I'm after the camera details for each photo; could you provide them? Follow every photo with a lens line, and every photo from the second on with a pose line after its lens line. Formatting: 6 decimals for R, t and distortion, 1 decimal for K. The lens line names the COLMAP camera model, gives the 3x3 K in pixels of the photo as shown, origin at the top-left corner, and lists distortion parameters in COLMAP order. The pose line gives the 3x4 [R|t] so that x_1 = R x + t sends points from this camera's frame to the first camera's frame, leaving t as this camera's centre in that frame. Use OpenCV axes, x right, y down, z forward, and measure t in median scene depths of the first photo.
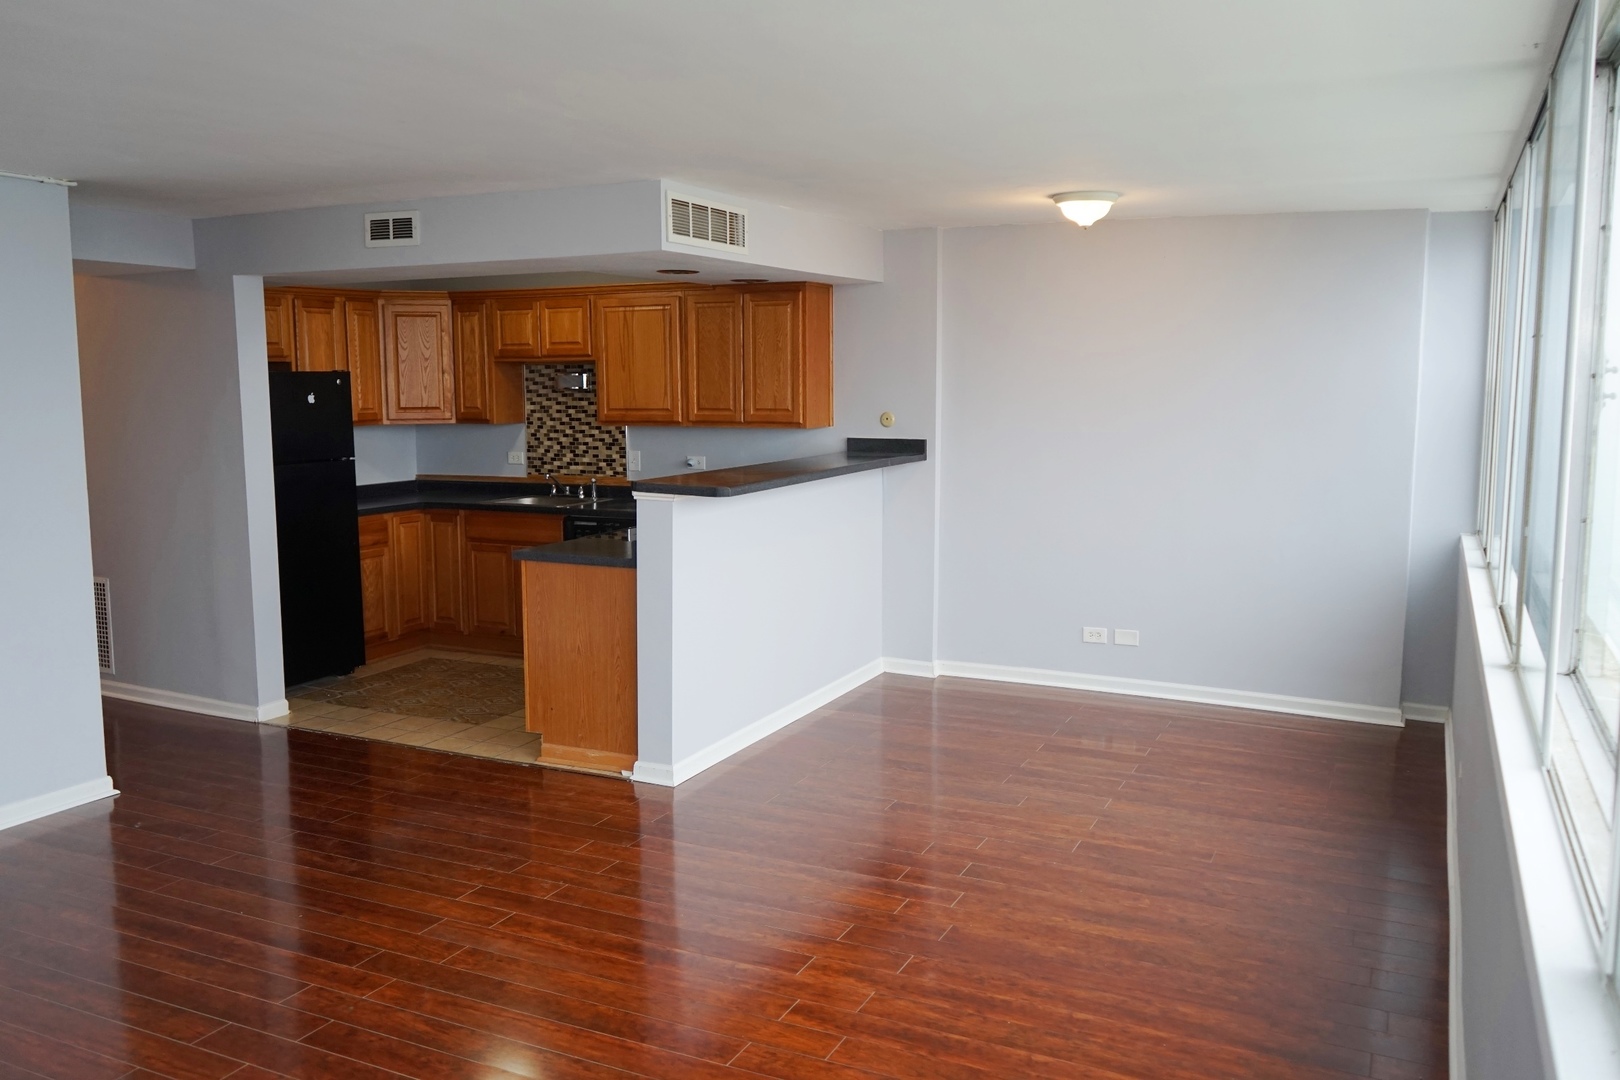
lens RADIAL K [[1283.7, 0, 808.3], [0, 1283.7, 531.8], [0, 0, 1]] dist [-0.012195, 0.011965]
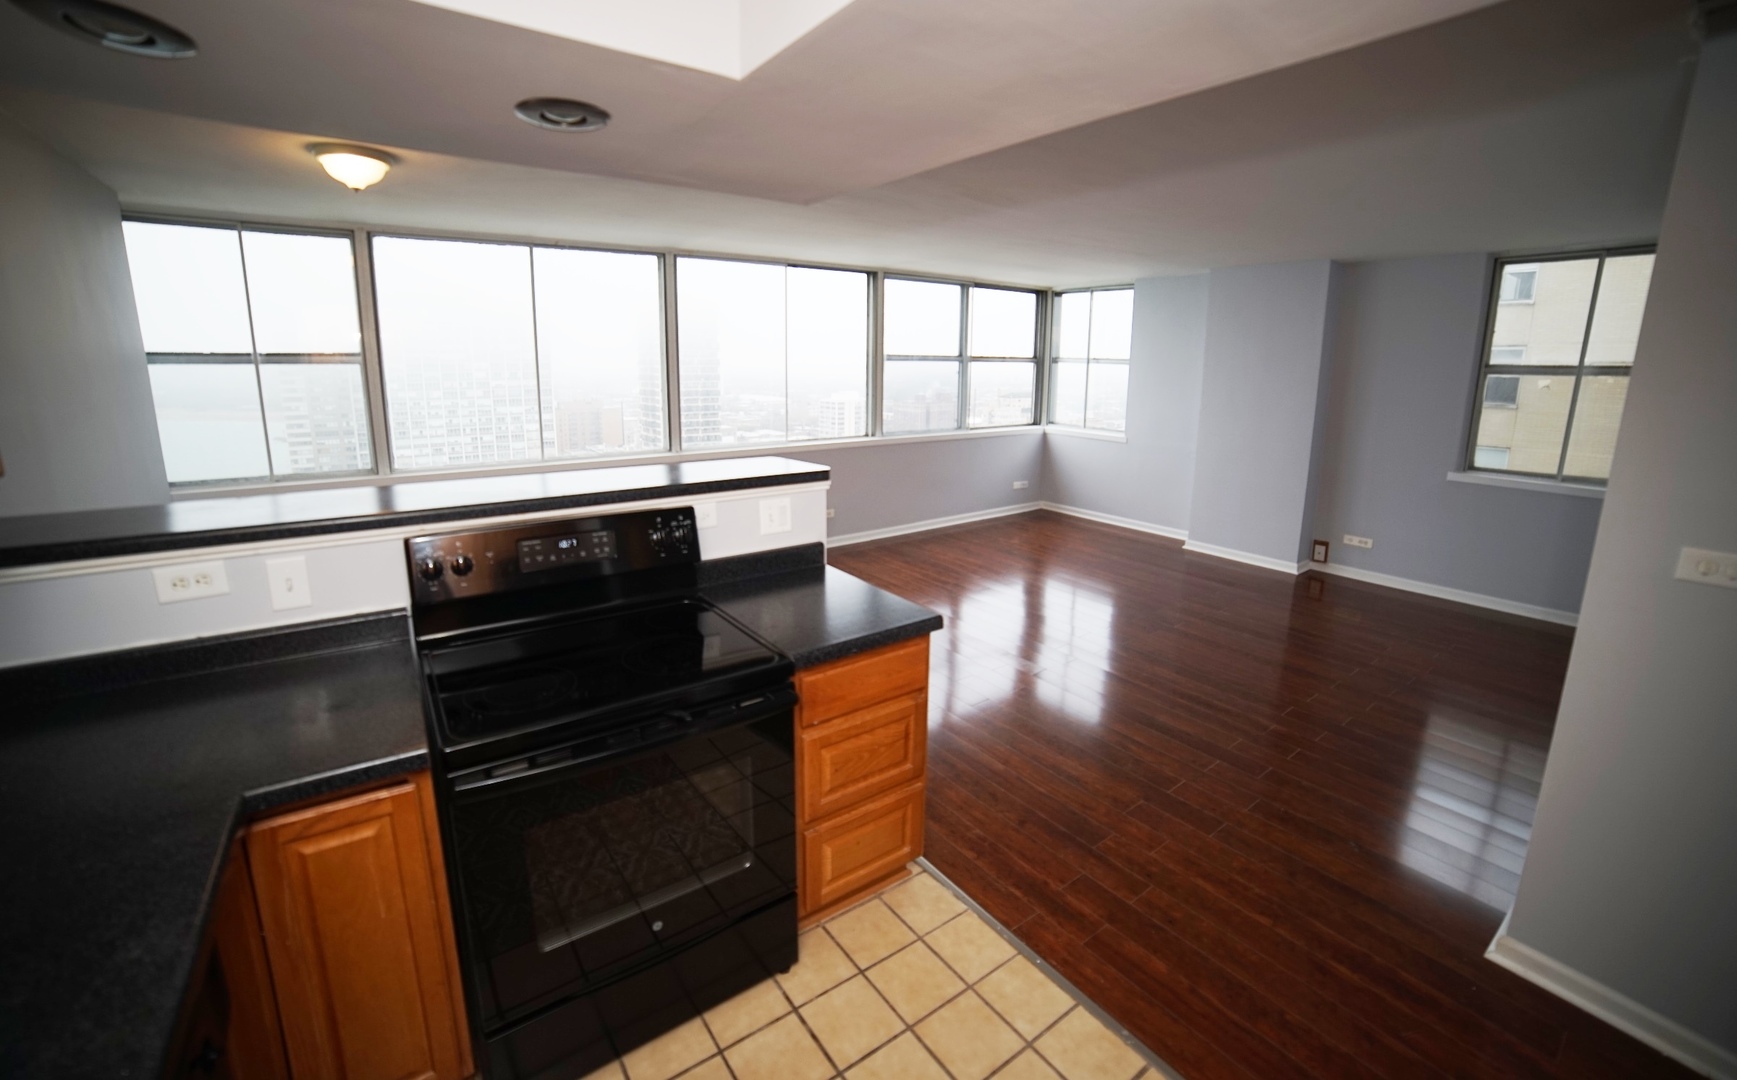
lens RADIAL K [[707.1, 0, 862.3], [0, 707.1, 502.0], [0, 0, 1]] dist [-0.052312, 0.000047]
pose [[-0.880014, -0.096846, 0.464969, -0.273577], [0.051564, 0.953722, 0.296237, -0.114086], [-0.472141, 0.284668, -0.834294, 0.998286]]
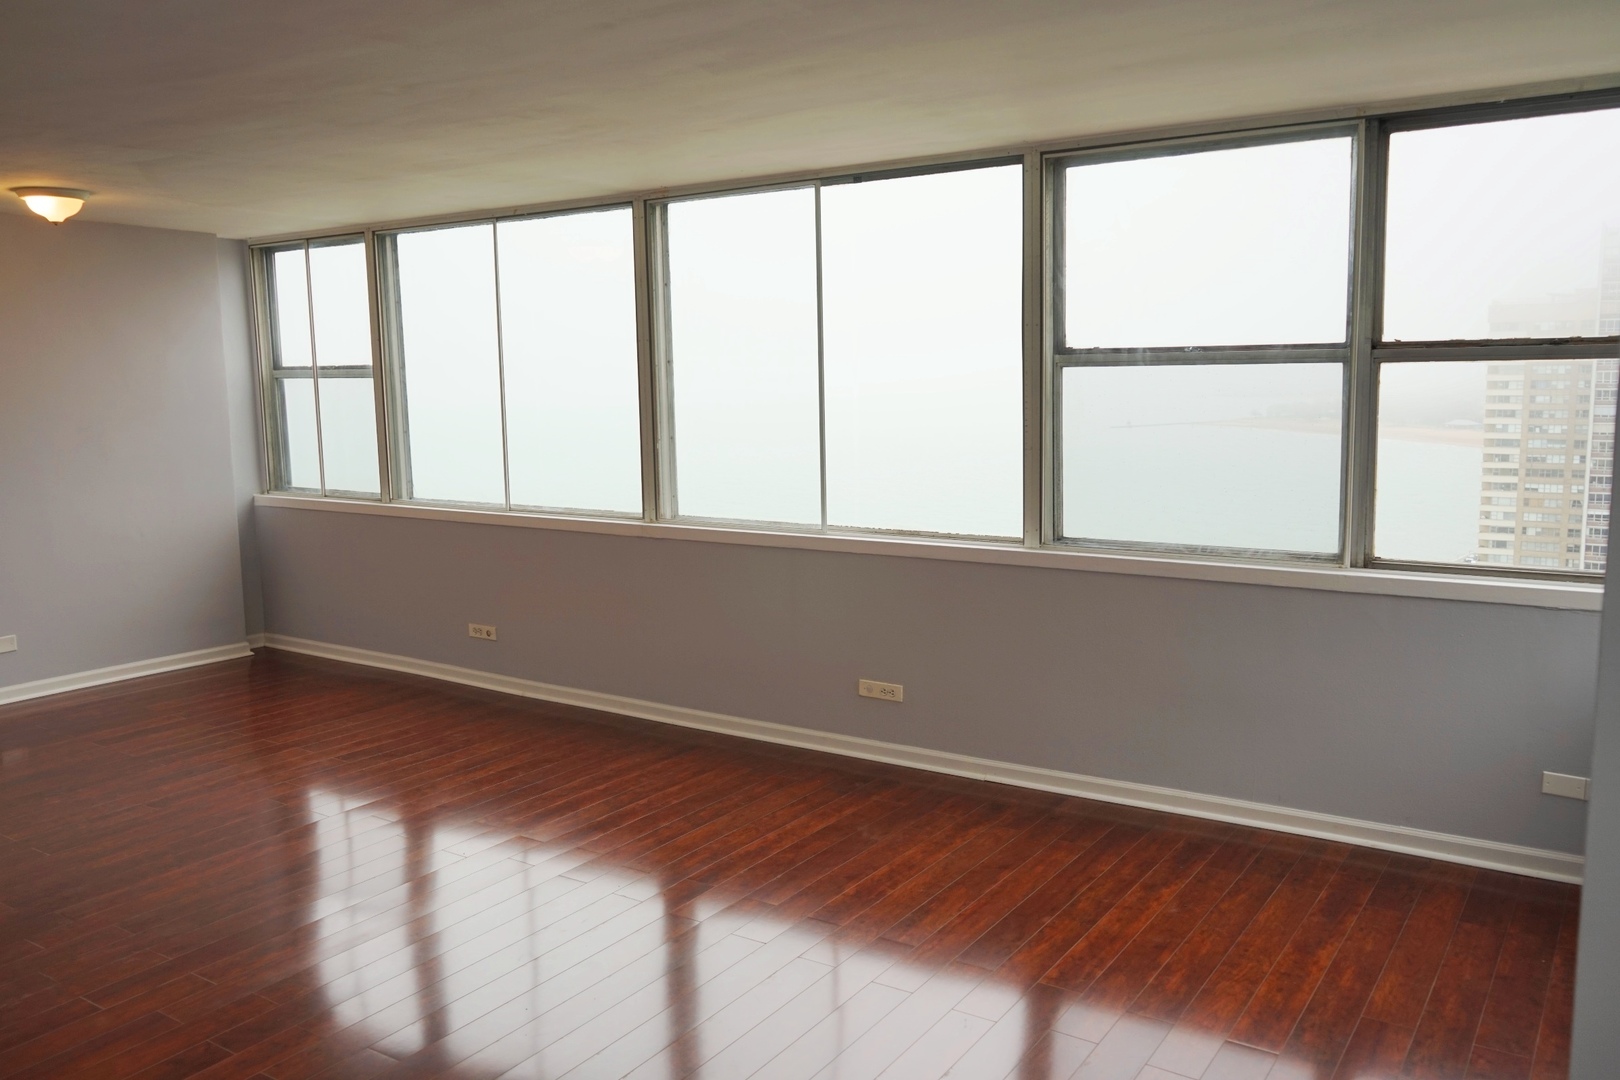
lens RADIAL K [[1283.7, 0, 808.3], [0, 1283.7, 531.8], [0, 0, 1]] dist [-0.012195, 0.011965]
pose [[0.141405, -0.128294, 0.981603, -0.550987], [0.133633, 0.984965, 0.109483, -0.023470], [-0.980891, 0.115693, 0.156423, 0.226073]]
